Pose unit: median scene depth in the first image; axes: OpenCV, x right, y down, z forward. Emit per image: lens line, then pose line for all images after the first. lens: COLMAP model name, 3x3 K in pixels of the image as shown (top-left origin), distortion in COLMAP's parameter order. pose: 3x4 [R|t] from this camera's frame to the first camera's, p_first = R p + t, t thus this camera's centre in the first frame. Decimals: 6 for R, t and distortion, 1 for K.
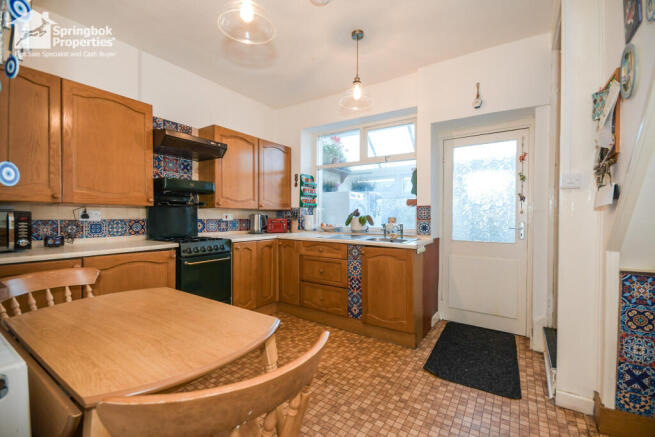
lens RADIAL K [[277.3, 0, 327.5], [0, 277.3, 218.5], [0, 0, 1]] dist [0.000633, 0.000026]
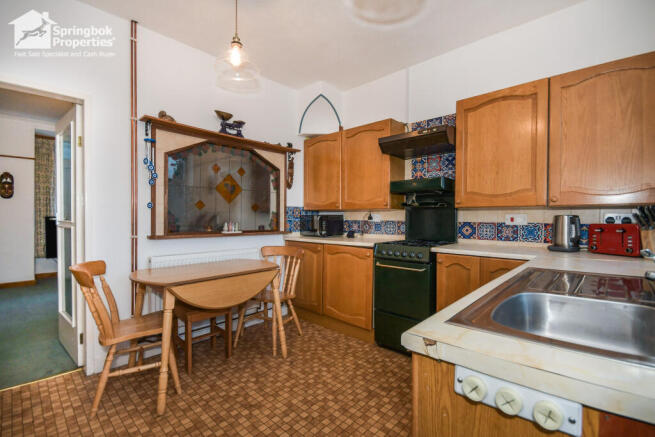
lens RADIAL K [[303.1, 0, 327.5], [0, 303.1, 218.5], [0, 0, 1]] dist [-0.015463, -0.000107]
pose [[-0.167501, 0.005835, -0.985855, 0.567286], [-0.007929, 0.999942, 0.007266, -0.013467], [0.985840, 0.009034, -0.167445, 0.897614]]
